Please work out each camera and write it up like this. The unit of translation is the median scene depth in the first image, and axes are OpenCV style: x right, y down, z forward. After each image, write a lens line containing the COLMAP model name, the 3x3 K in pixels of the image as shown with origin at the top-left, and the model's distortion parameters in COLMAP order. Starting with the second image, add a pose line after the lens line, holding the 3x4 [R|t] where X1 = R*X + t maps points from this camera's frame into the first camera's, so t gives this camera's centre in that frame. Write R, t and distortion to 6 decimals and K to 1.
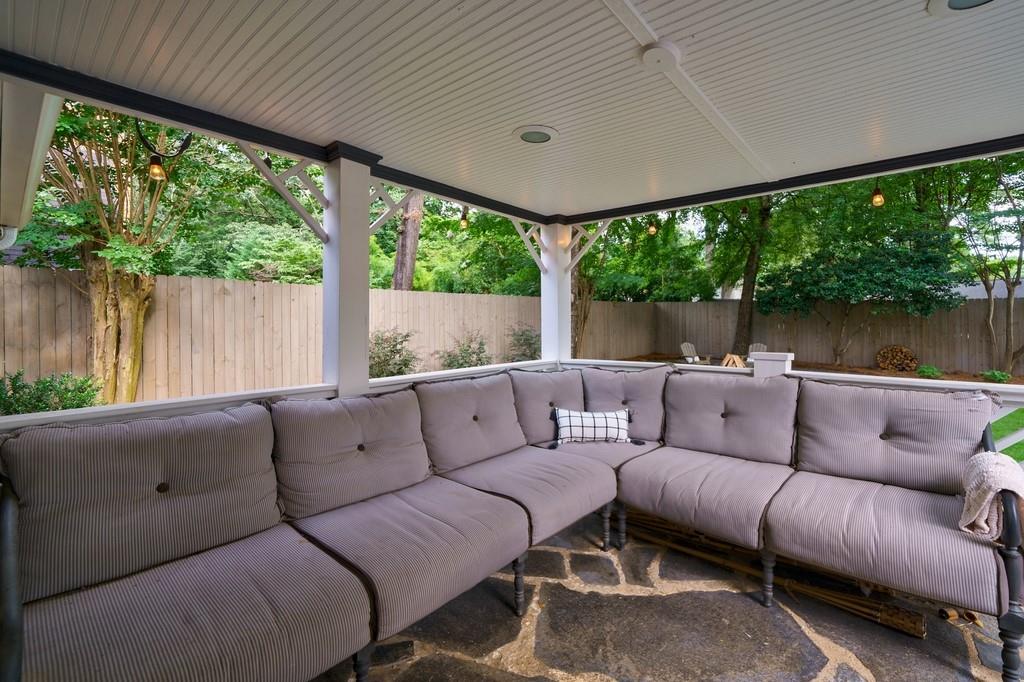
lens RADIAL K [[402.8, 0, 478.3], [0, 402.8, 321.0], [0, 0, 1]] dist [-0.008742, 0.000504]
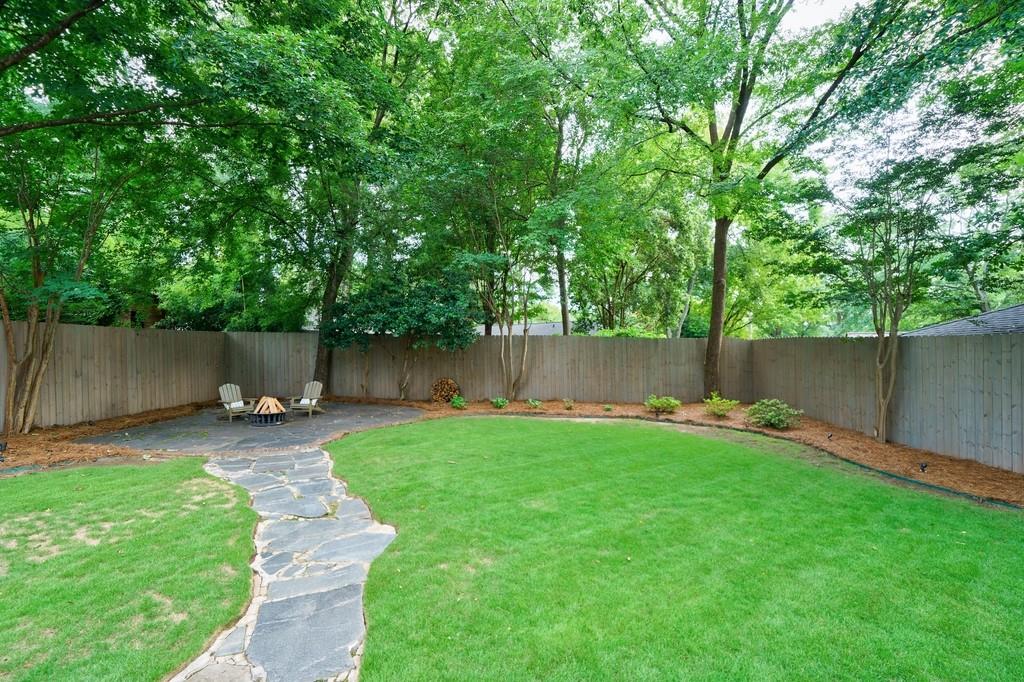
lens RADIAL K [[385.4, 0, 515.5], [0, 385.4, 354.6], [0, 0, 1]] dist [-0.001598, -0.000122]
pose [[0.784630, -0.001246, 0.619963, 1.659863], [0.002758, 0.999995, -0.001481, 0.002888], [-0.619958, 0.002872, 0.784630, 0.233642]]
